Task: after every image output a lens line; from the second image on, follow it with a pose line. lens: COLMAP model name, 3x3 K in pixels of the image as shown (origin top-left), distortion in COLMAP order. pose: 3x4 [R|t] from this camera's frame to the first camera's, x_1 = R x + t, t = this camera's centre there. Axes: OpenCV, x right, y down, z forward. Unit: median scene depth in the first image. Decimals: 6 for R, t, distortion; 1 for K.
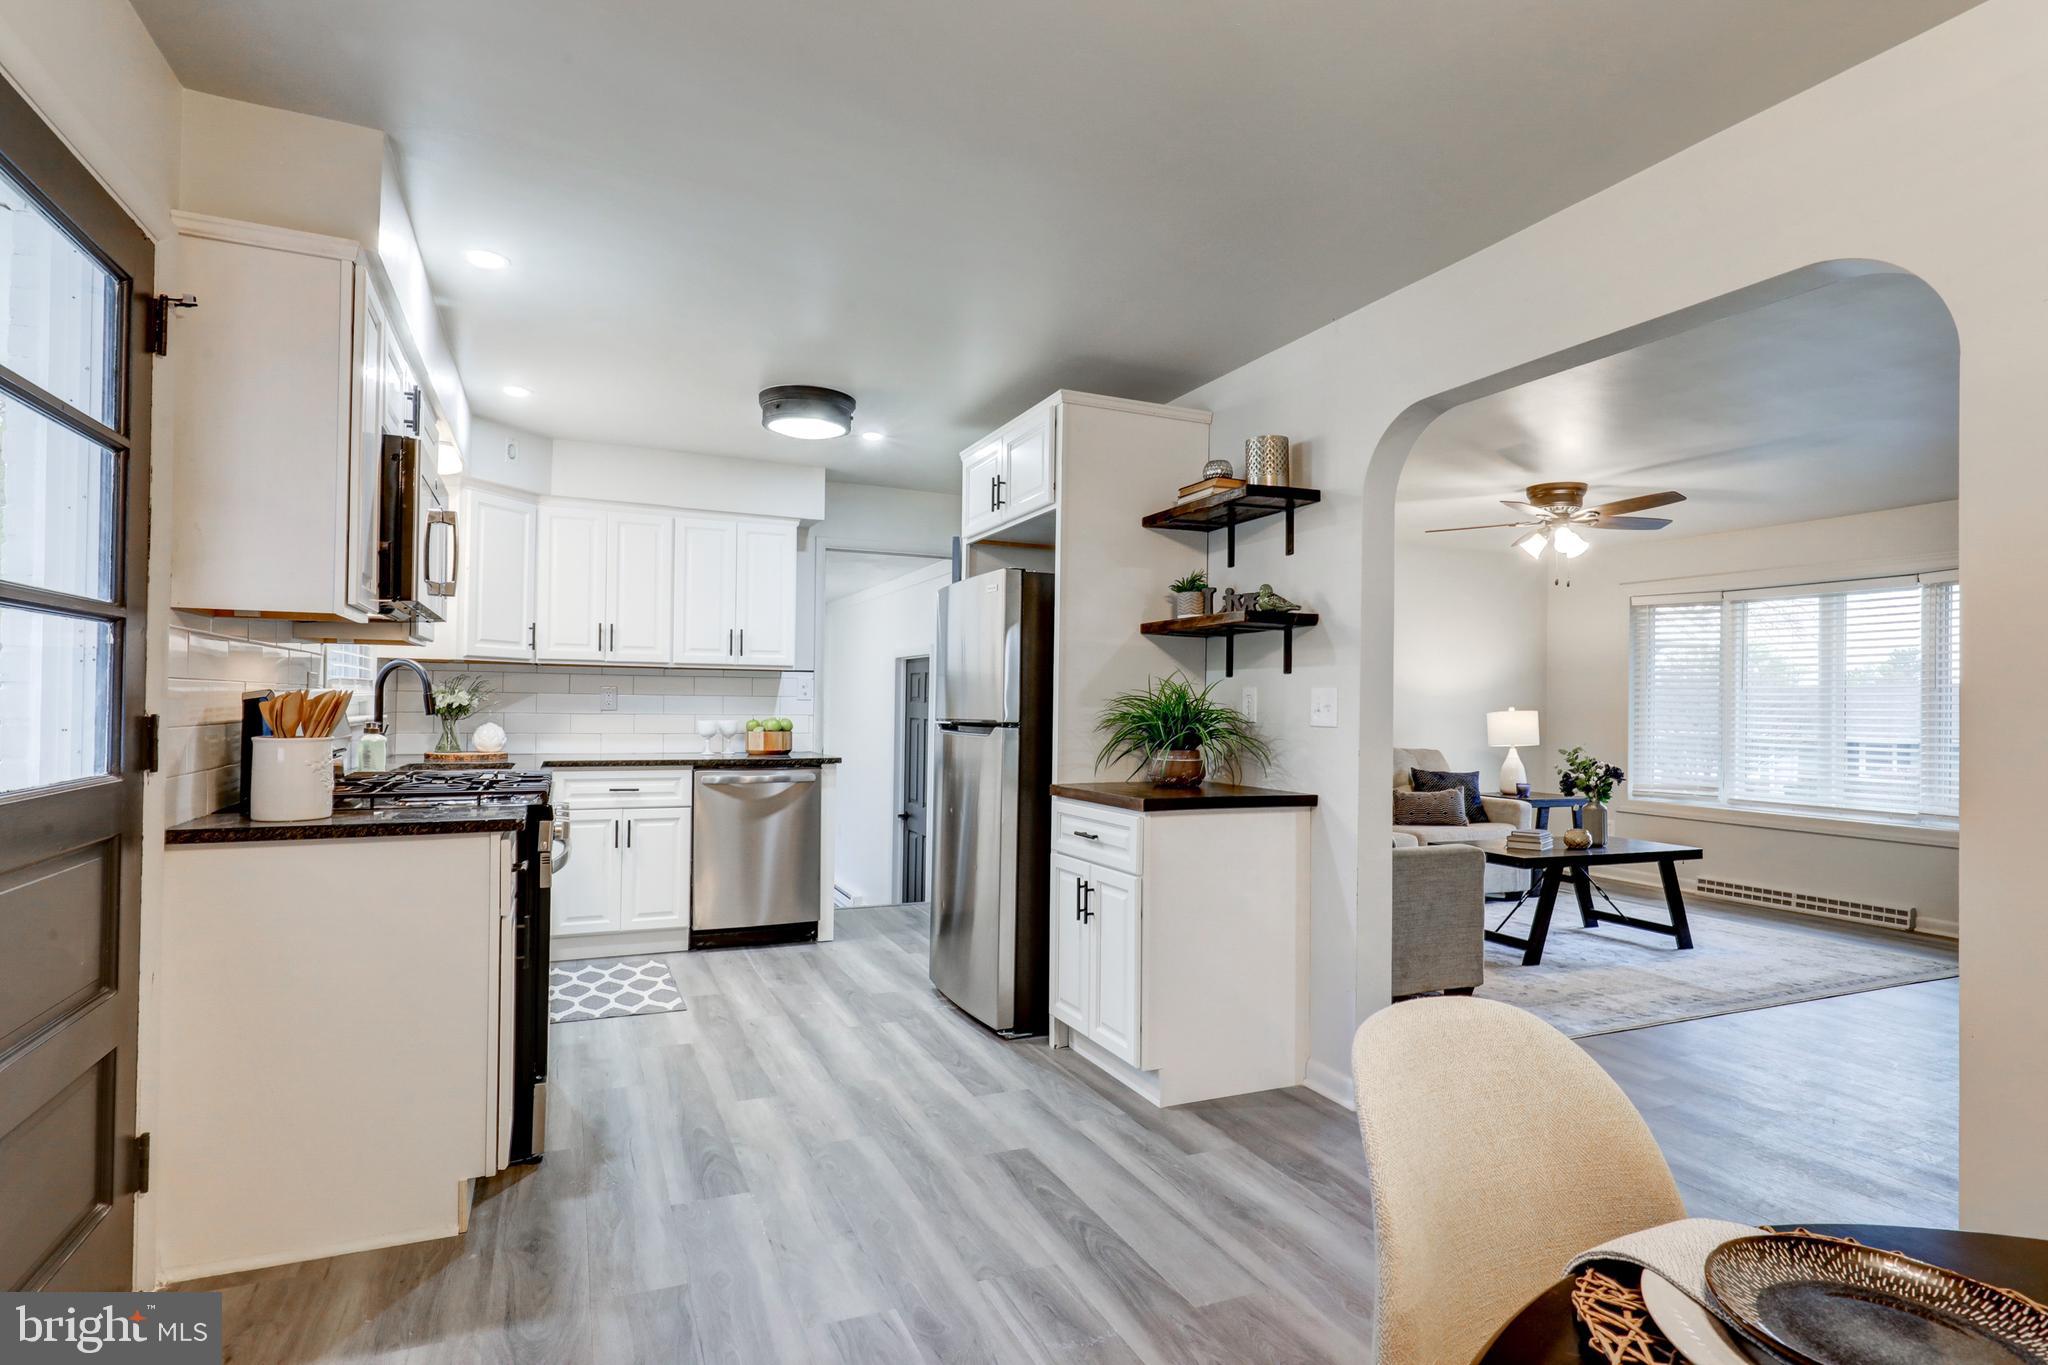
lens RADIAL K [[1050.5, 0, 1022.0], [0, 1050.5, 685.4], [0, 0, 1]] dist [0.000492, -0.000184]
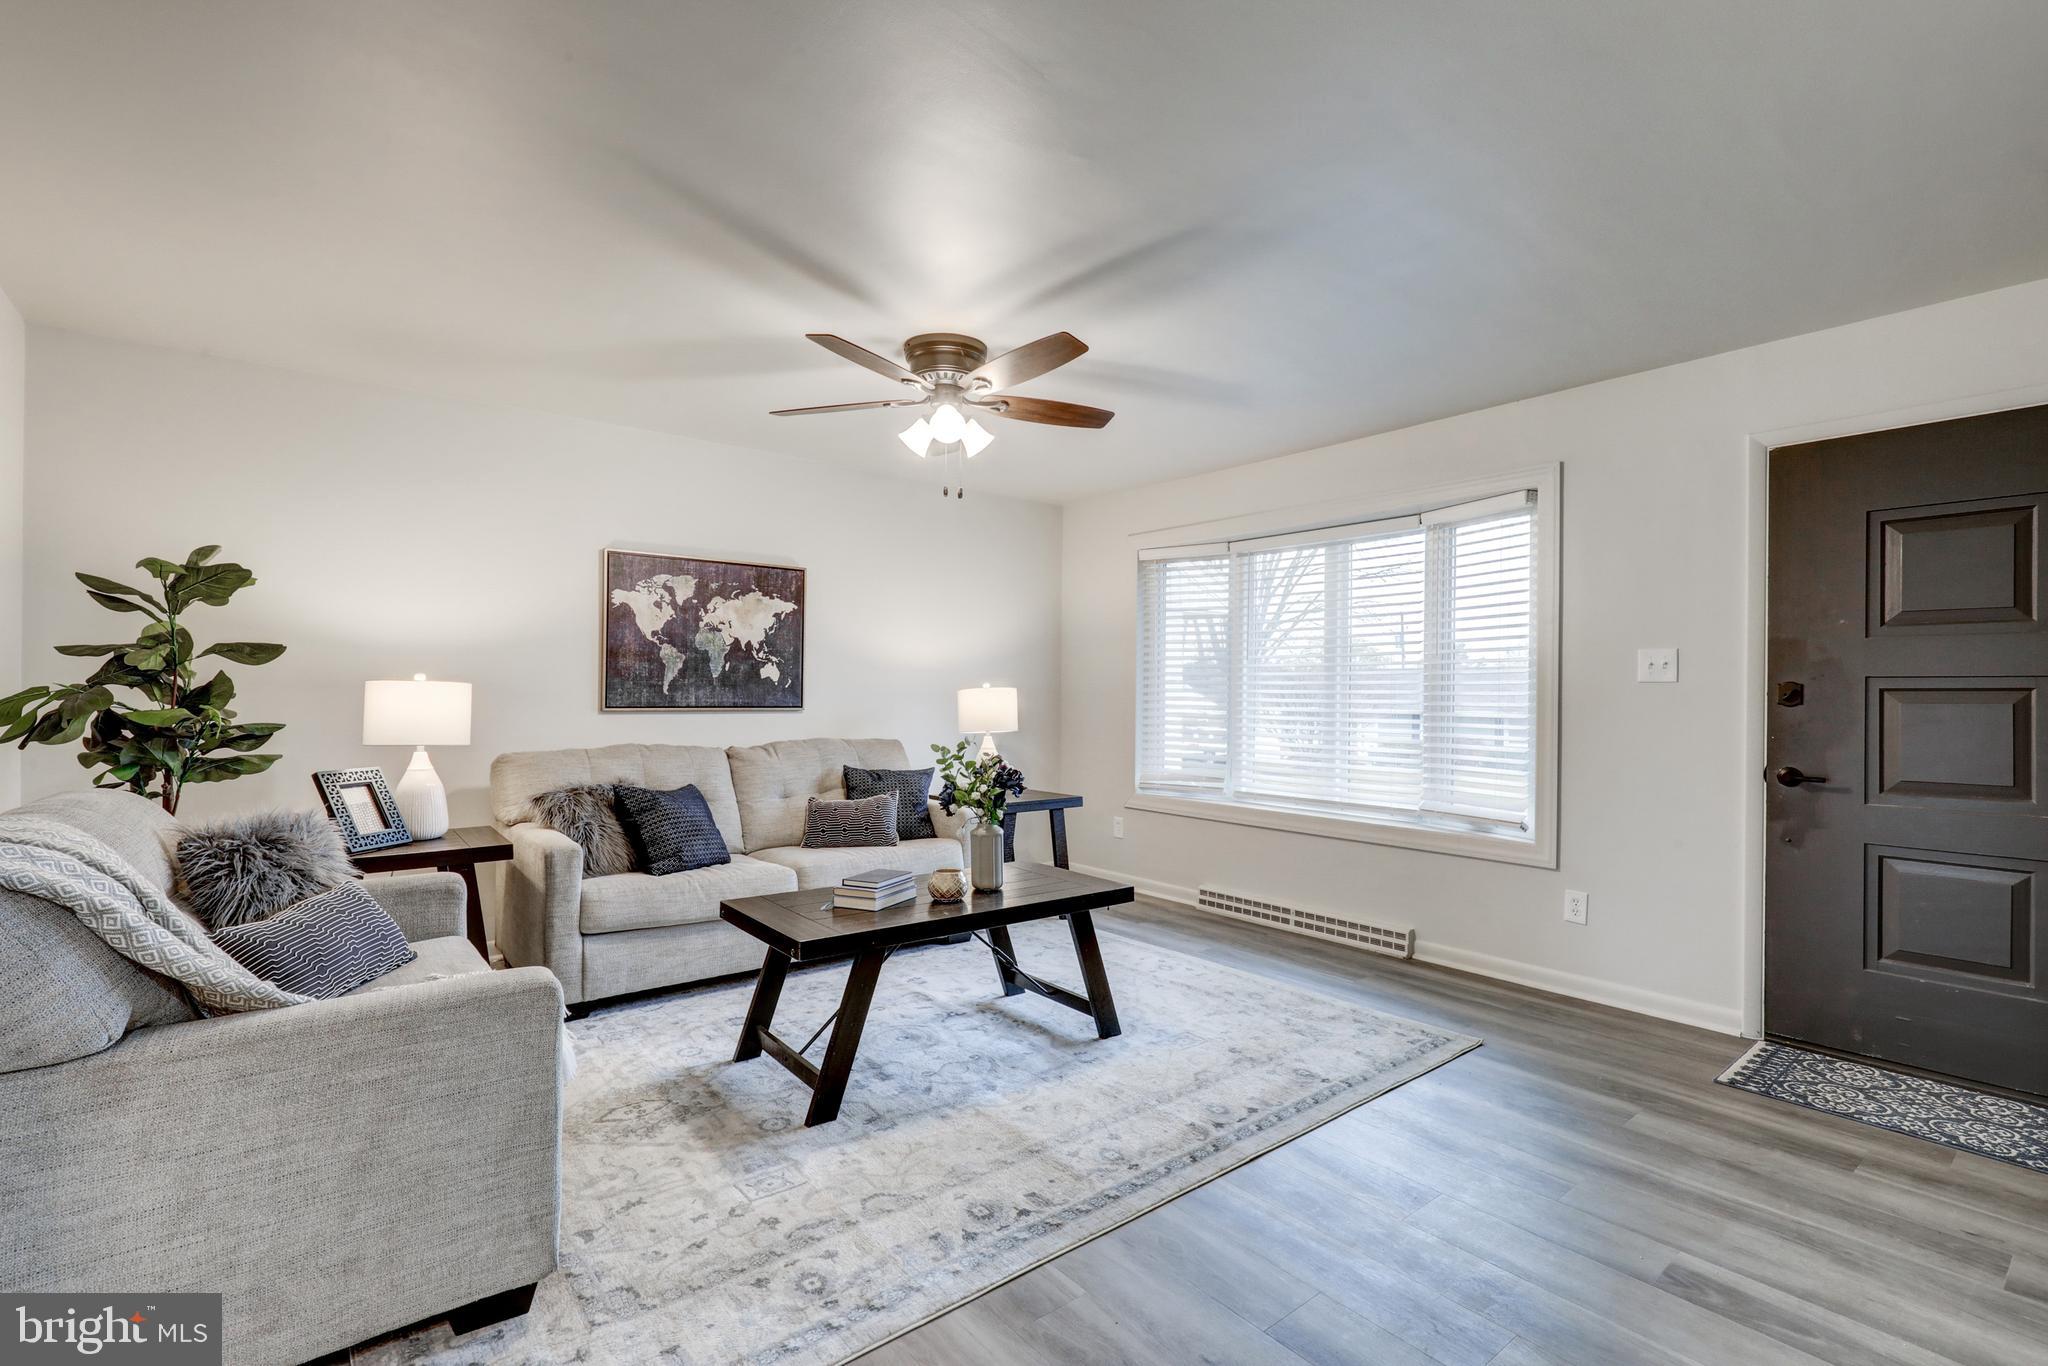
lens RADIAL K [[927.8, 0, 1013.8], [0, 927.8, 690.9], [0, 0, 1]] dist [-0.003833, 0.001214]
pose [[0.967989, -0.008523, 0.250850, 0.343800], [0.003520, 0.999786, 0.020388, 0.013663], [-0.250970, -0.018852, 0.967811, 0.359400]]
